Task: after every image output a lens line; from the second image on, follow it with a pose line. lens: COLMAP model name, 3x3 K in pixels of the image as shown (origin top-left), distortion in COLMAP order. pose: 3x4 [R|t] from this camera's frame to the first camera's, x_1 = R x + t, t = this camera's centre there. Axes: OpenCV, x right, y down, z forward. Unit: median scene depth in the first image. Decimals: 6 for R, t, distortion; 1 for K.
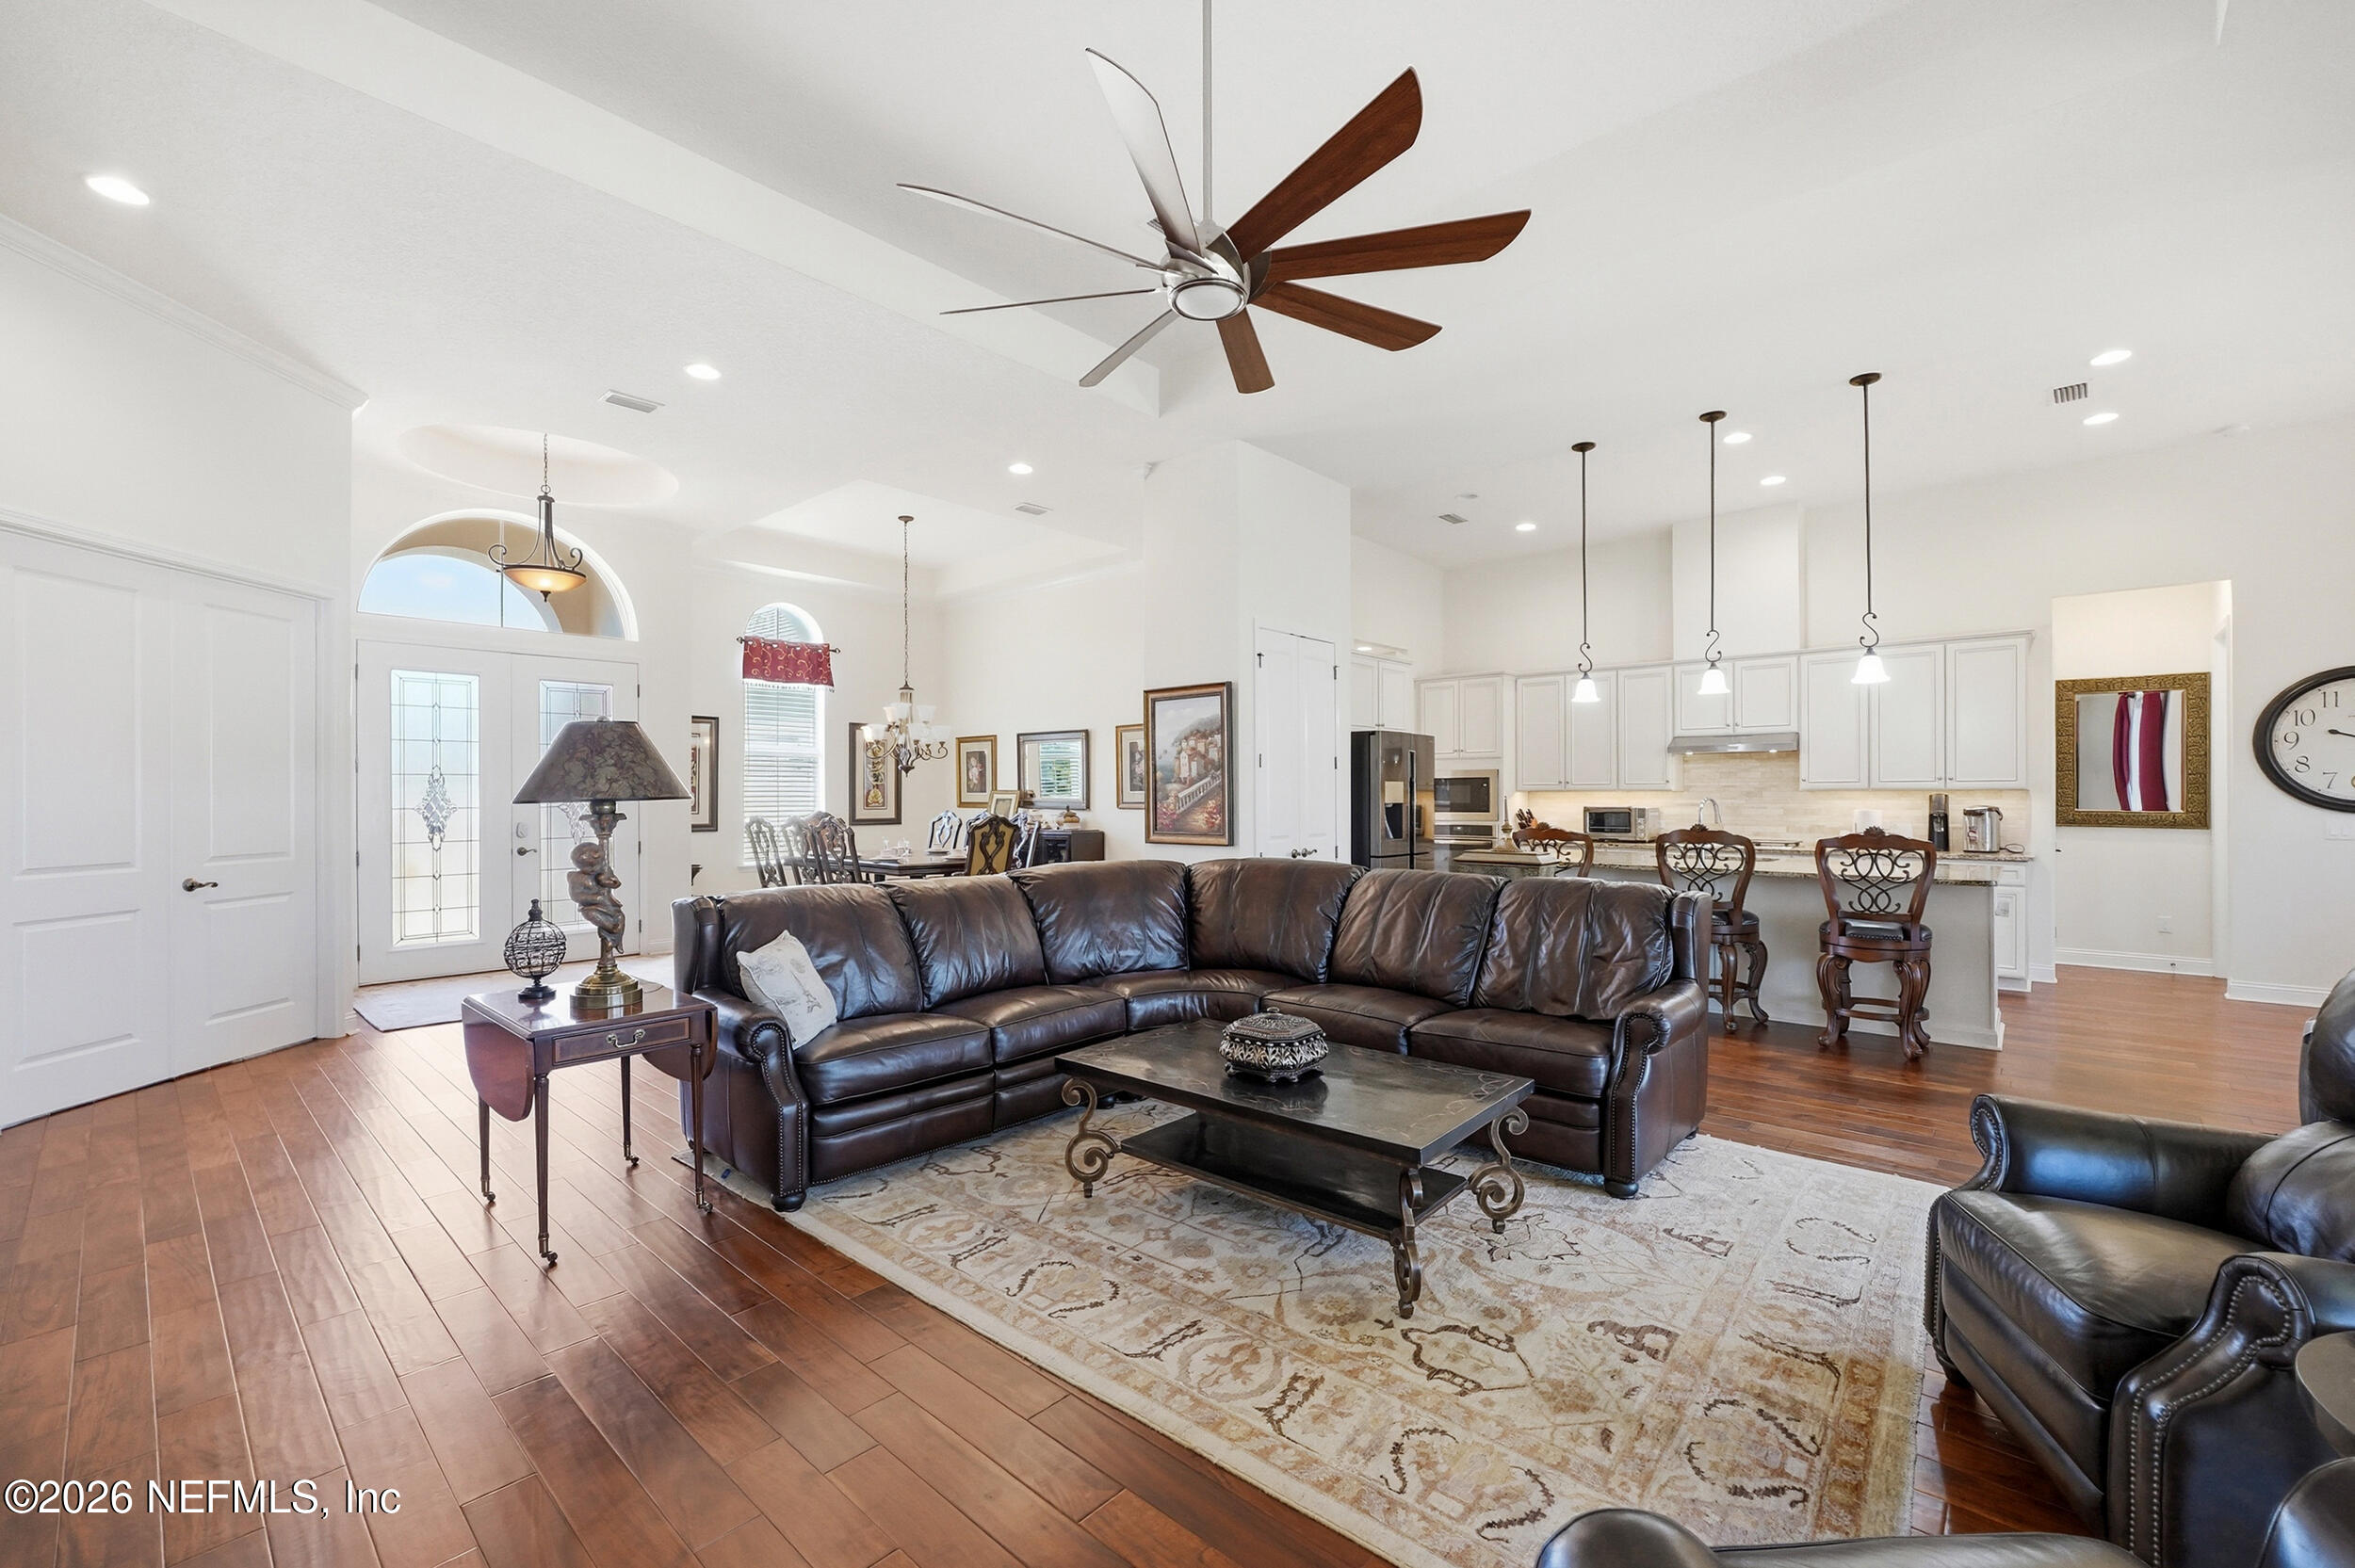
lens RADIAL K [[967.8, 0, 1184.7], [0, 967.8, 787.1], [0, 0, 1]] dist [-0.009141, 0.002178]
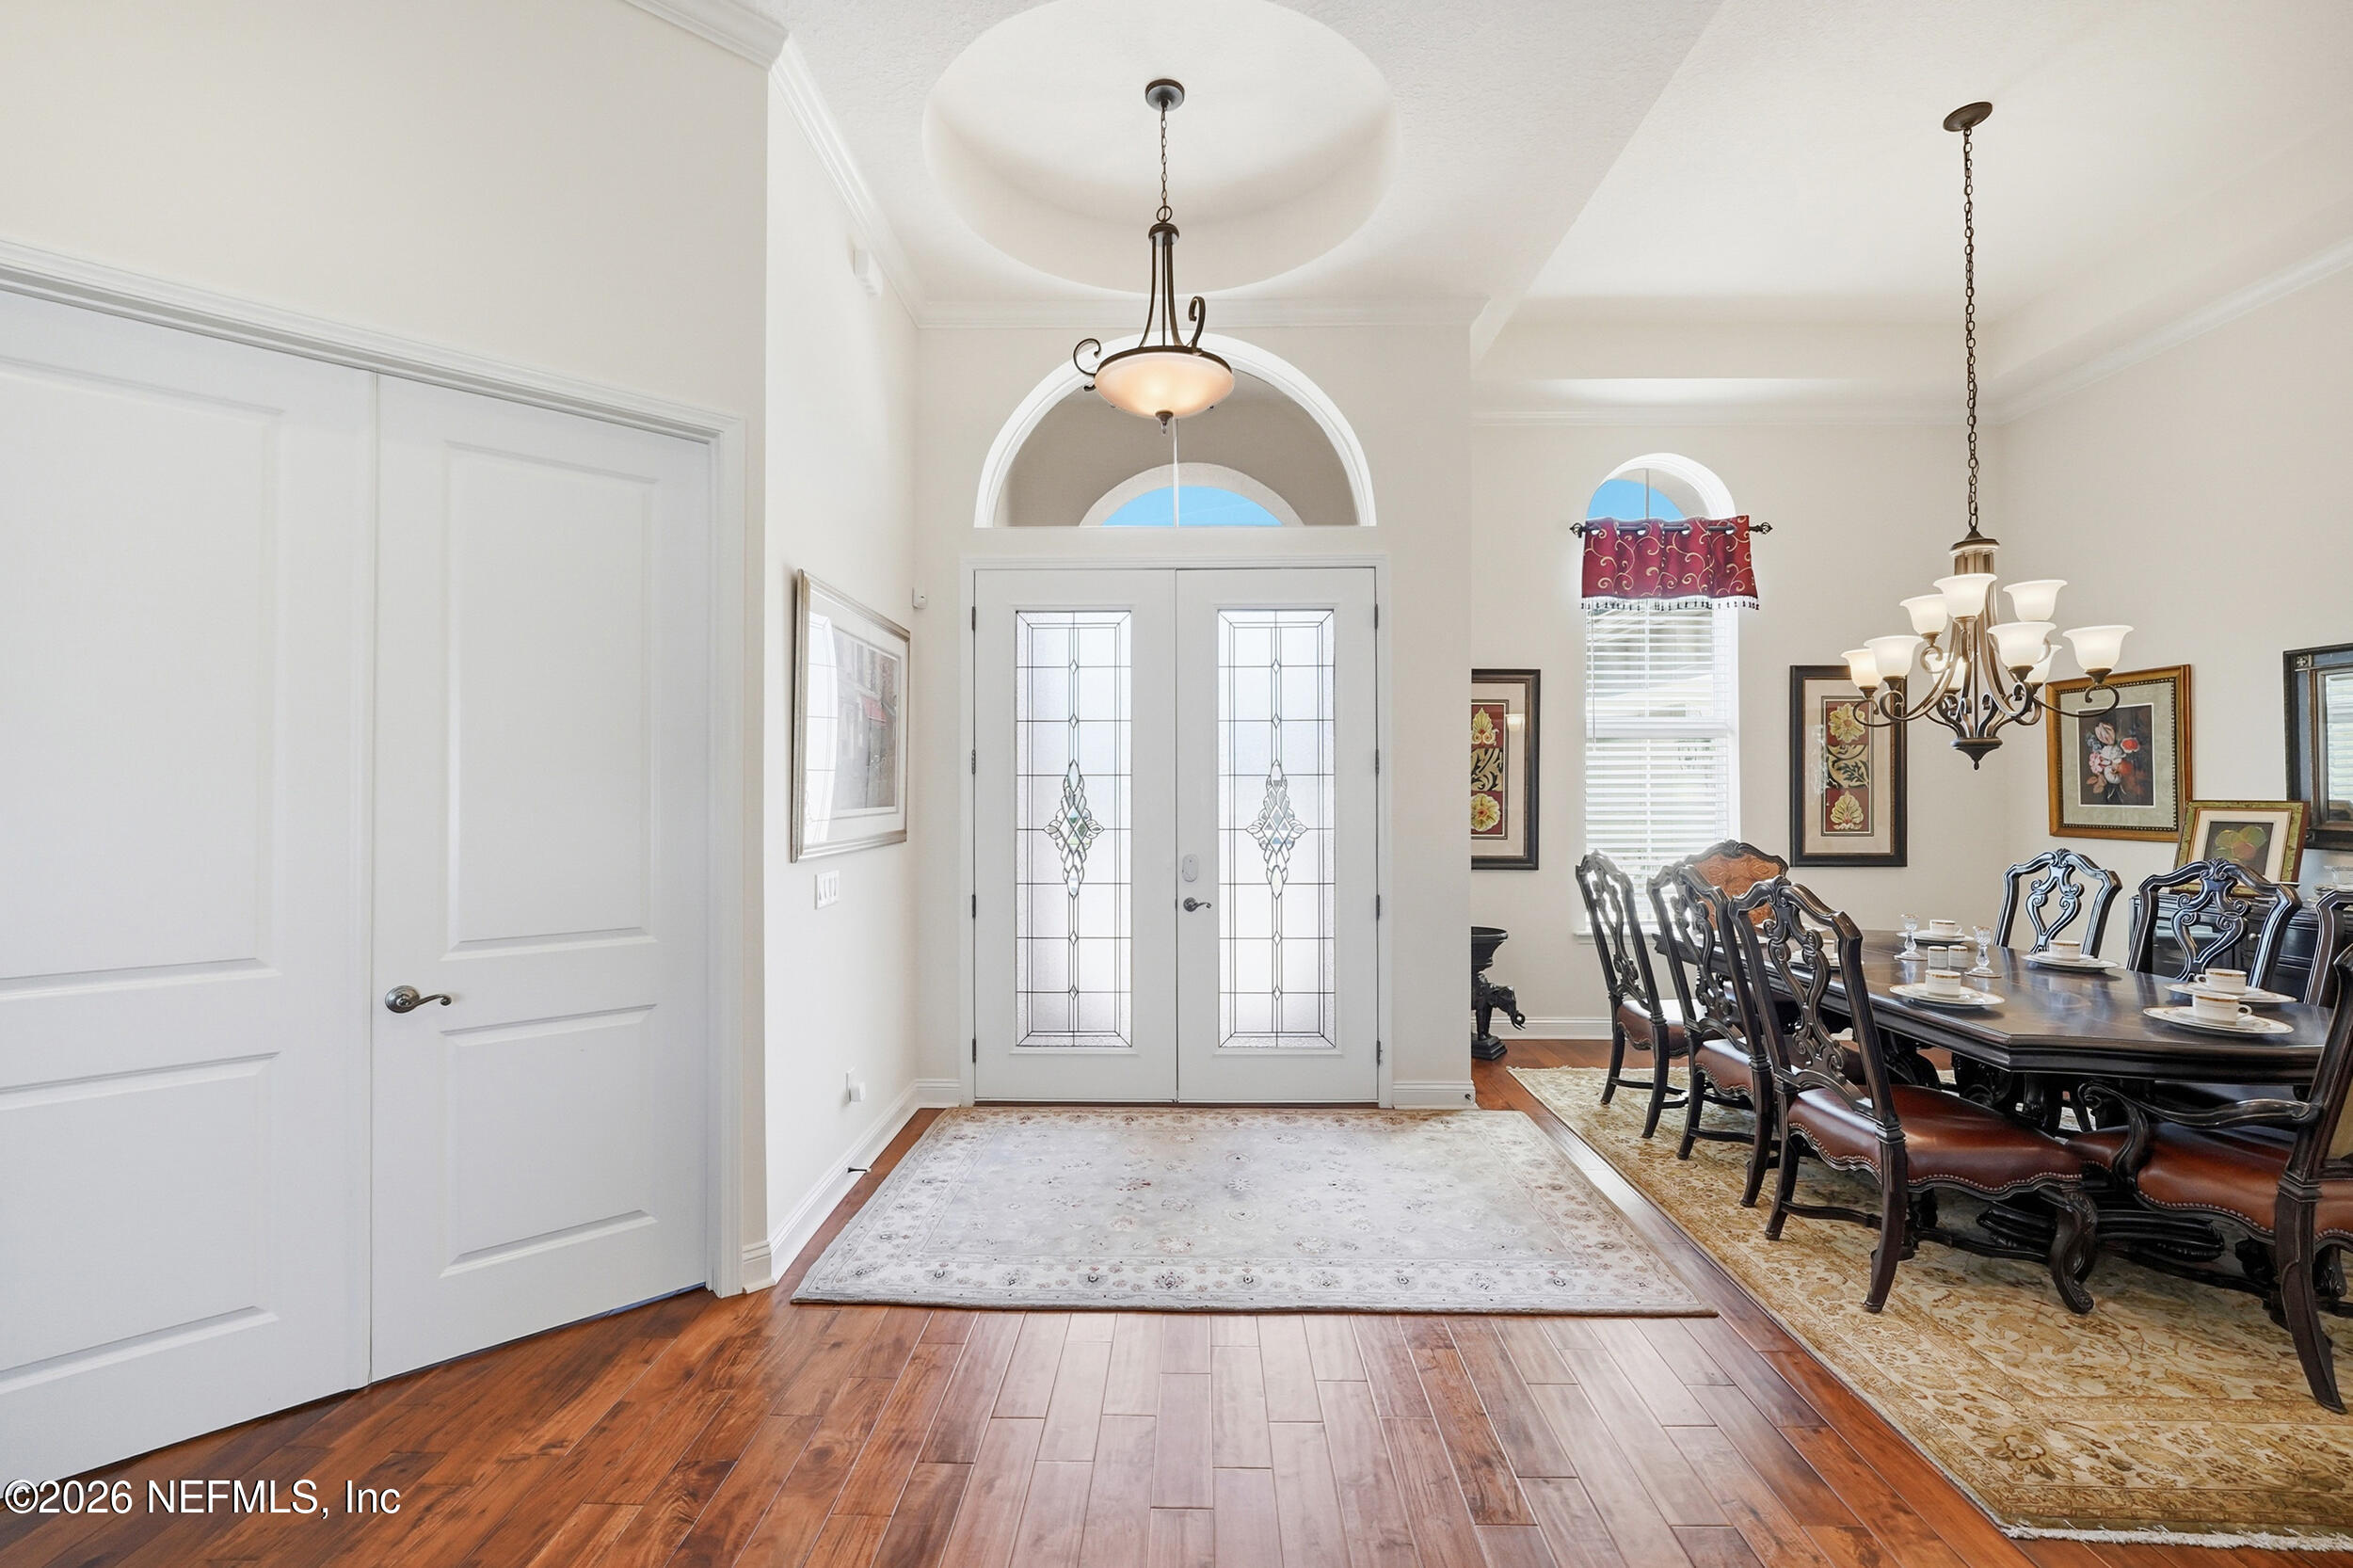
lens RADIAL K [[967.1, 0, 1179.6], [0, 967.1, 795.1], [0, 0, 1]] dist [-0.009141, 0.002178]
pose [[0.648491, 0.003789, -0.761213, -0.181111], [0.003177, 0.999965, 0.007684, -0.003395], [0.761216, -0.007401, 0.648456, 0.455315]]
